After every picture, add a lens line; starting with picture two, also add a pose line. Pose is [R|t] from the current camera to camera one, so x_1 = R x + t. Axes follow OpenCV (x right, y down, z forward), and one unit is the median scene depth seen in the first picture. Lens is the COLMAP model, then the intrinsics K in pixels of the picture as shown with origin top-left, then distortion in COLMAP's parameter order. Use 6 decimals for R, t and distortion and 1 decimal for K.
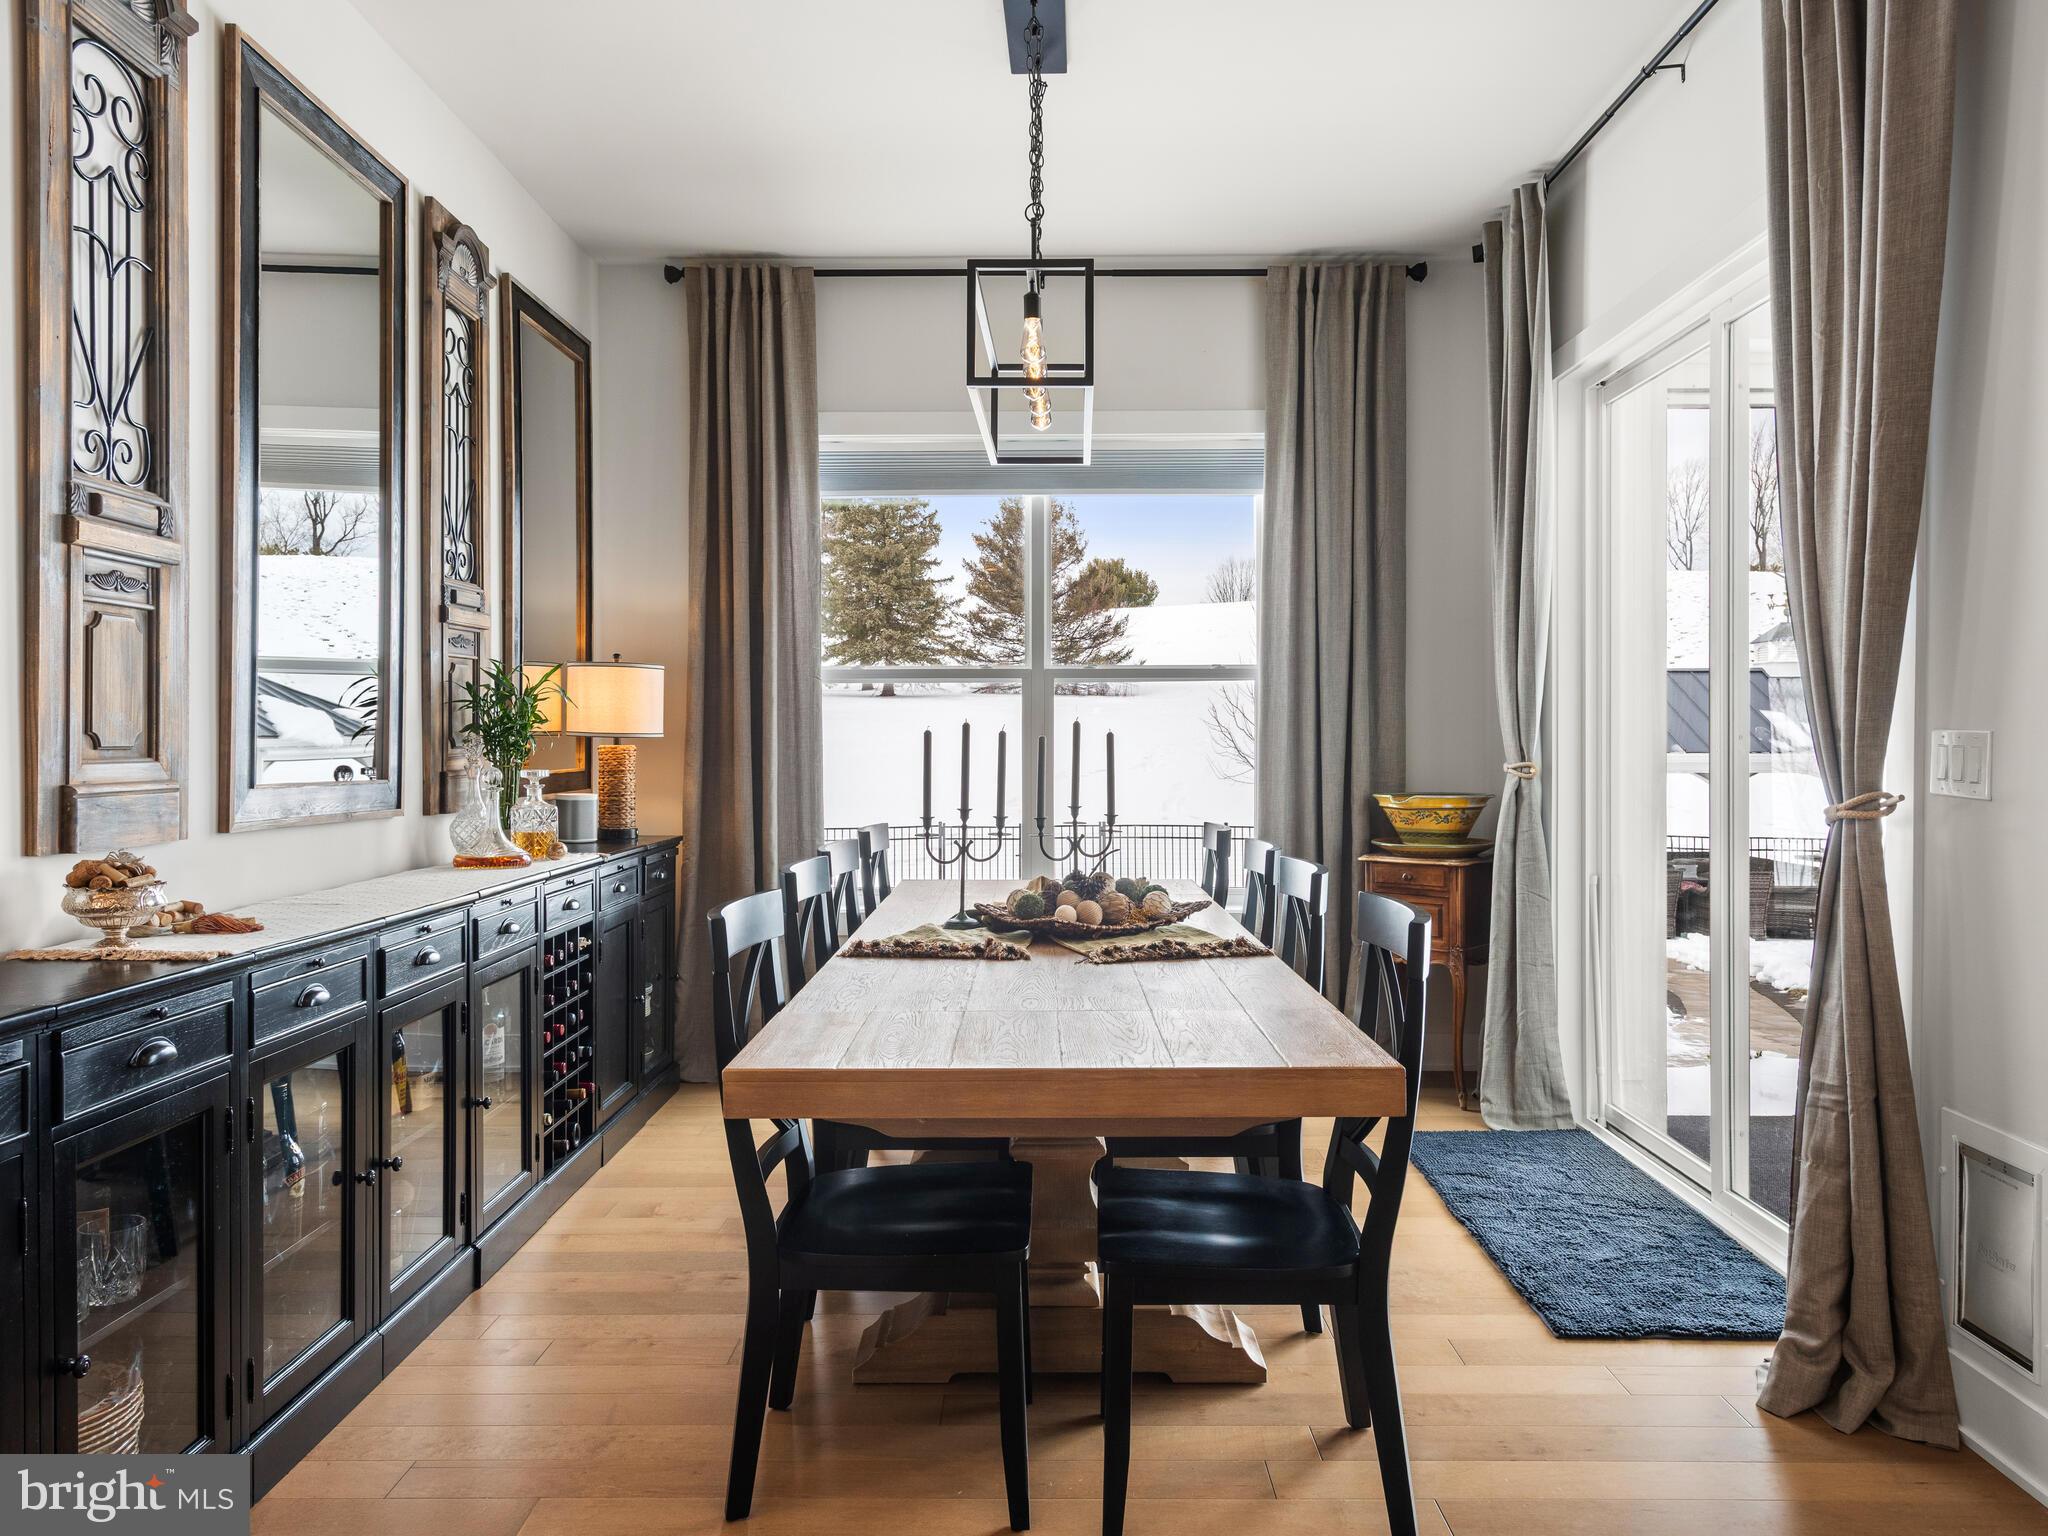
lens RADIAL K [[1410.4, 0, 1019.3], [0, 1410.4, 754.5], [0, 0, 1]] dist [0.020342, -0.011017]
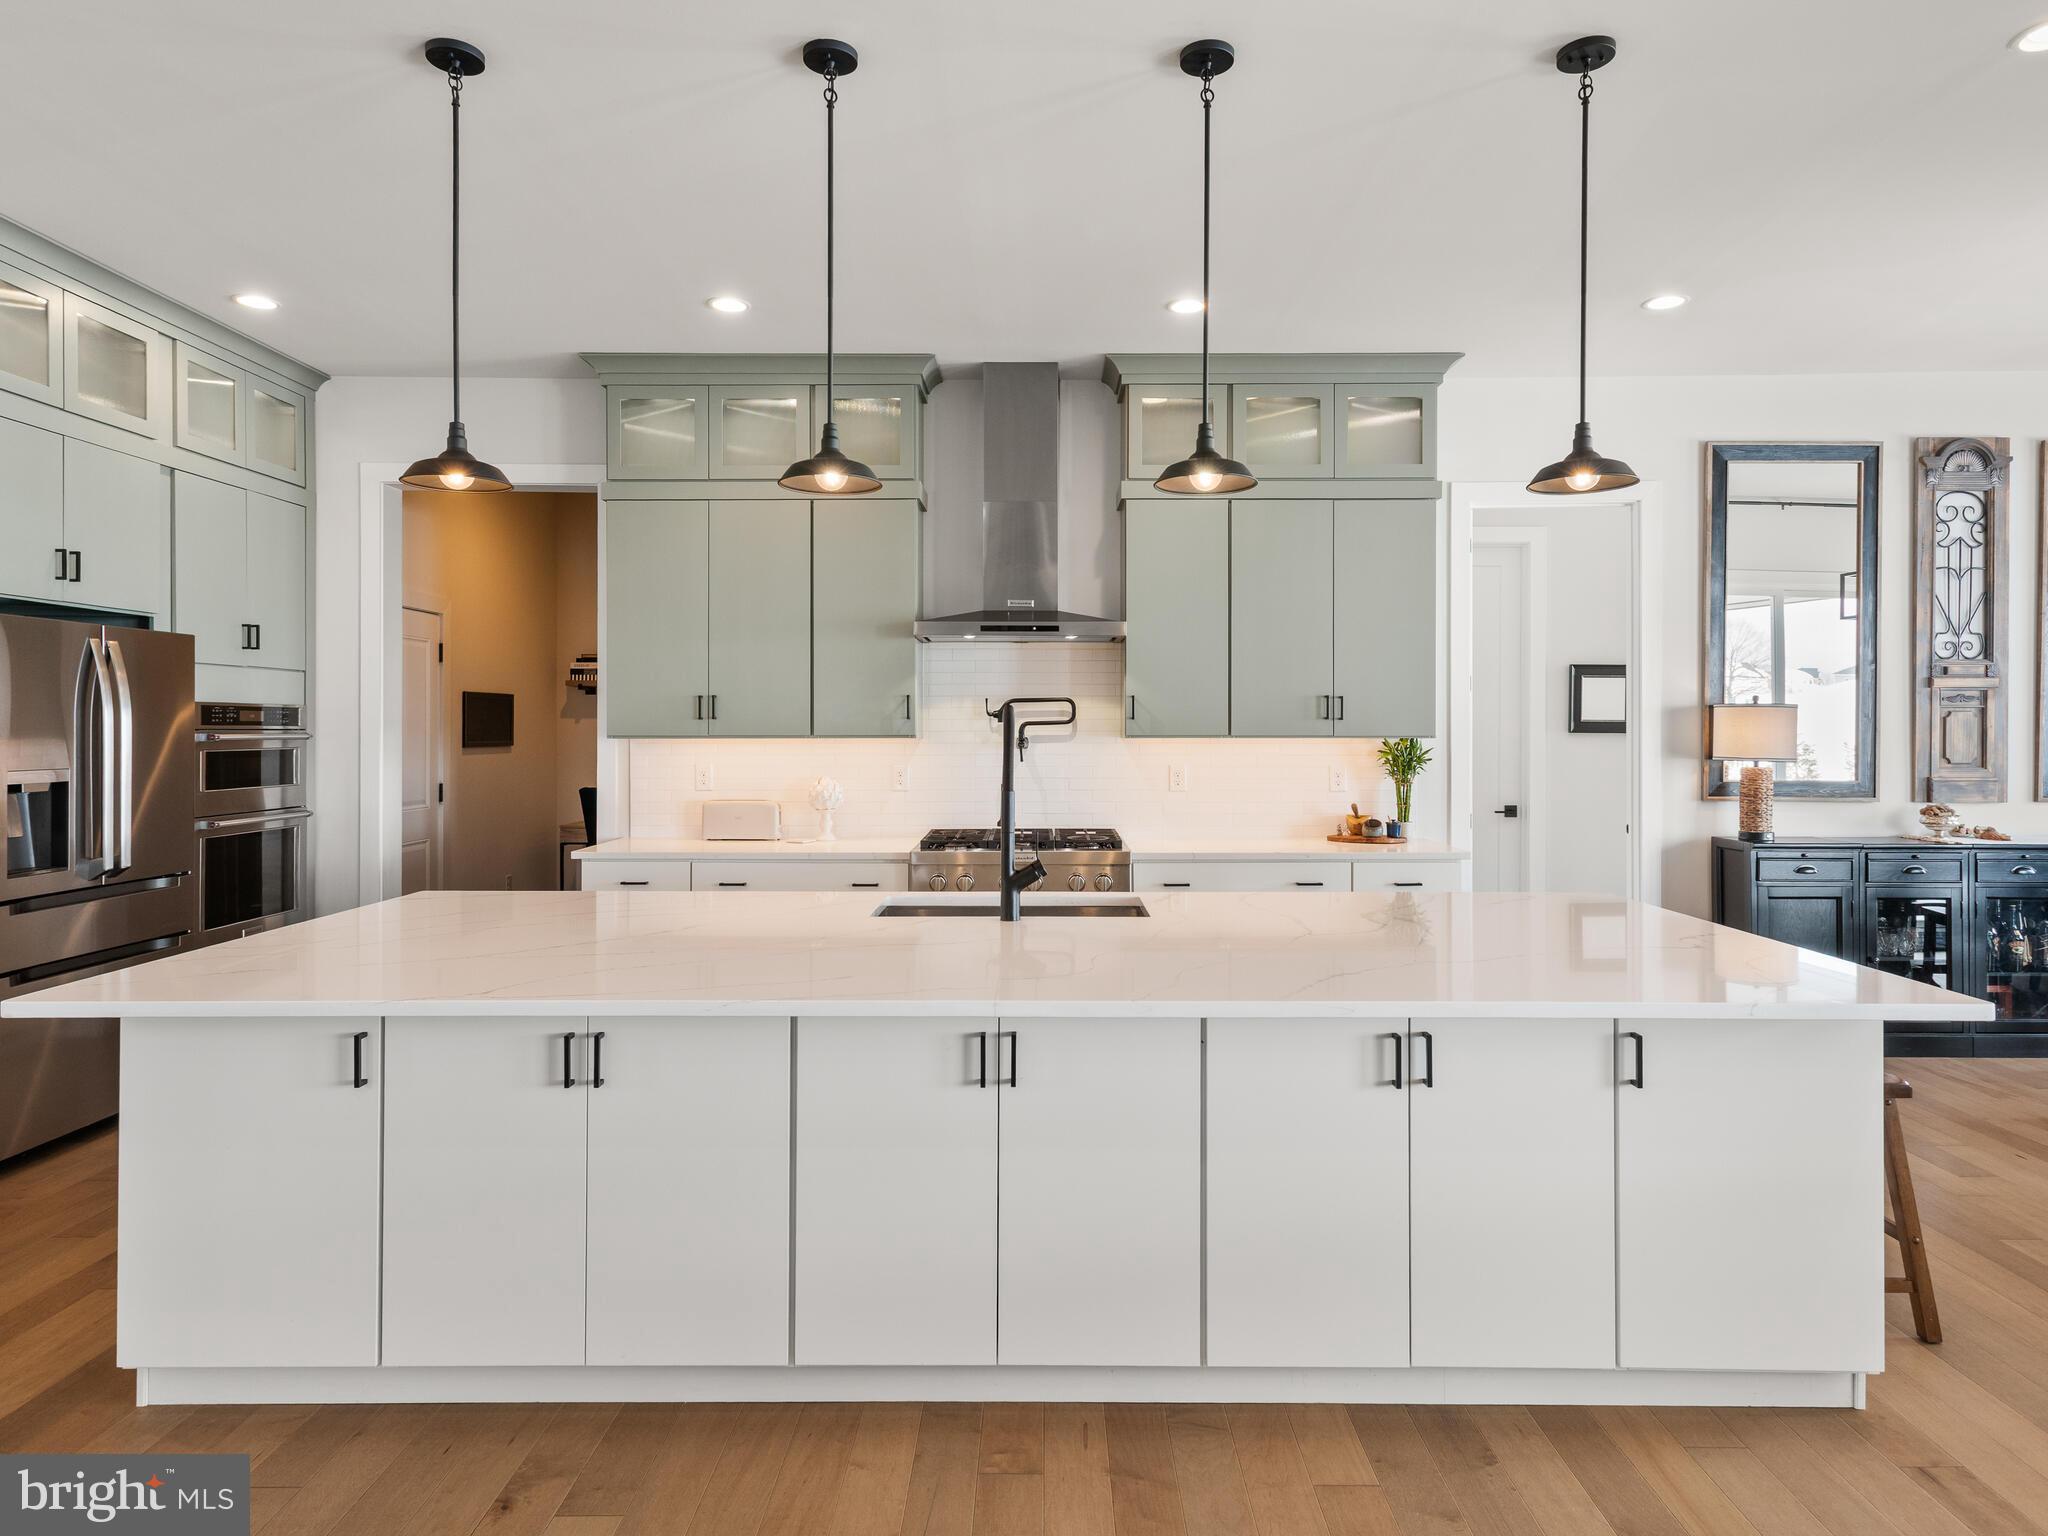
lens RADIAL K [[1192.7, 0, 1017.8], [0, 1192.7, 726.0], [0, 0, 1]] dist [0.004513, 0.001641]
pose [[-0.010057, -0.002800, -0.999946, 0.875561], [-0.010297, 0.999943, -0.002696, -0.028052], [0.999896, 0.010270, -0.010085, -0.383235]]
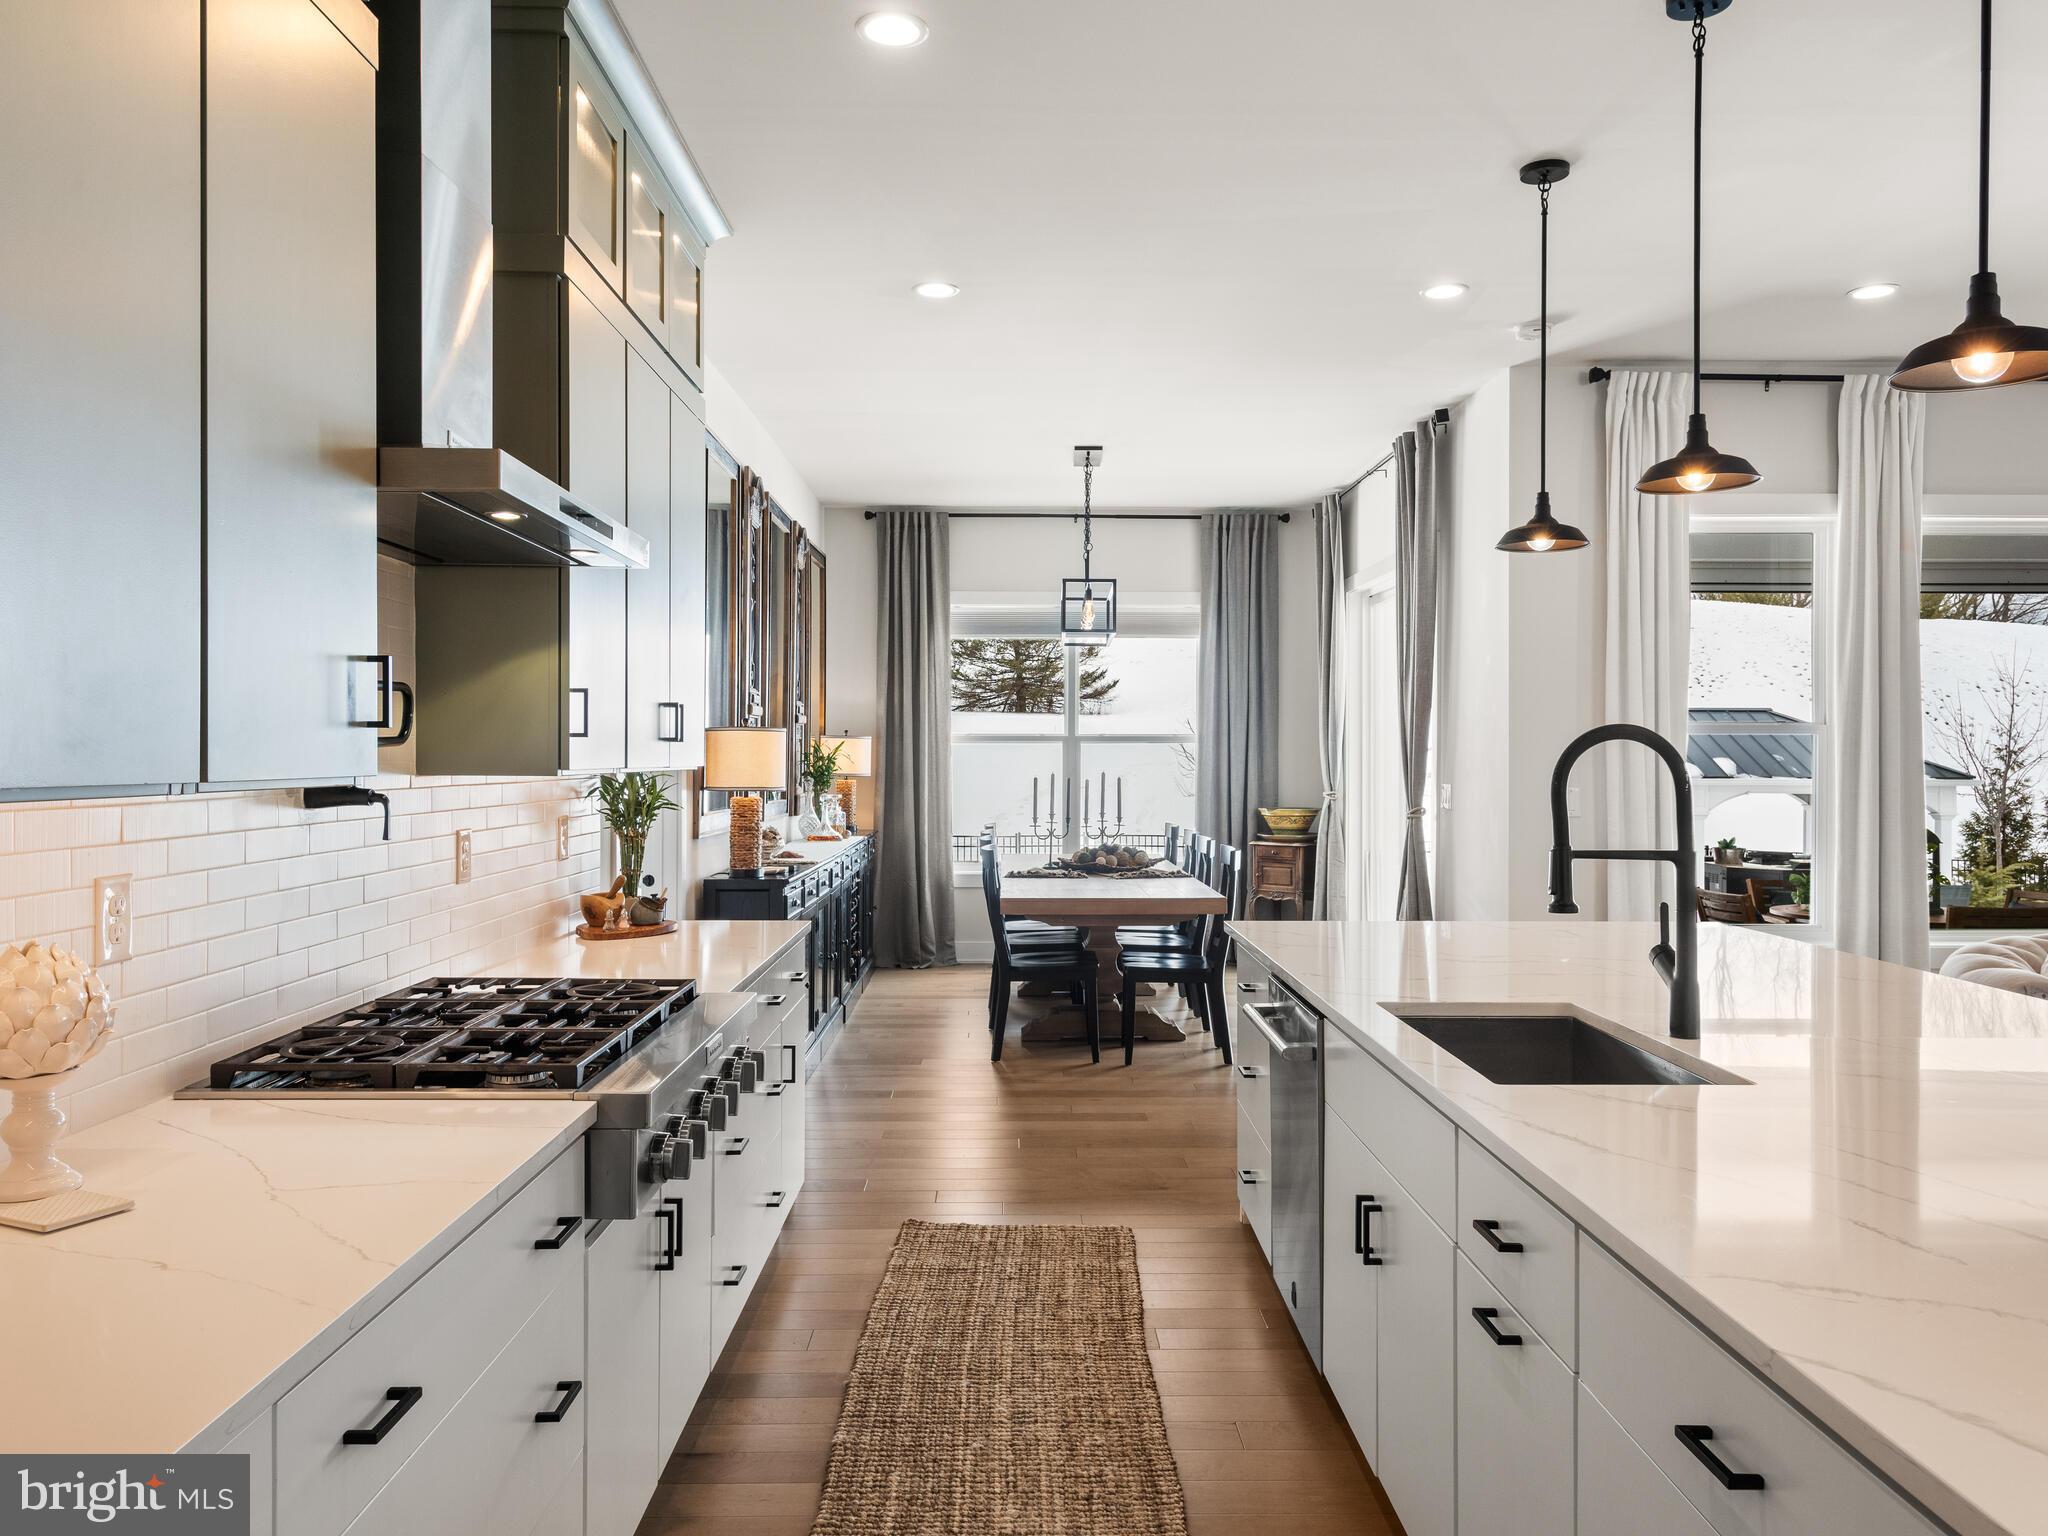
lens RADIAL K [[1457.8, 0, 1019.0], [0, 1457.8, 761.3], [0, 0, 1]] dist [0.022701, -0.012738]
pose [[0.999735, 0.004264, 0.022603, -0.114331], [-0.004160, 0.999981, -0.004654, -0.025291], [-0.022622, 0.004559, 0.999734, -0.993331]]
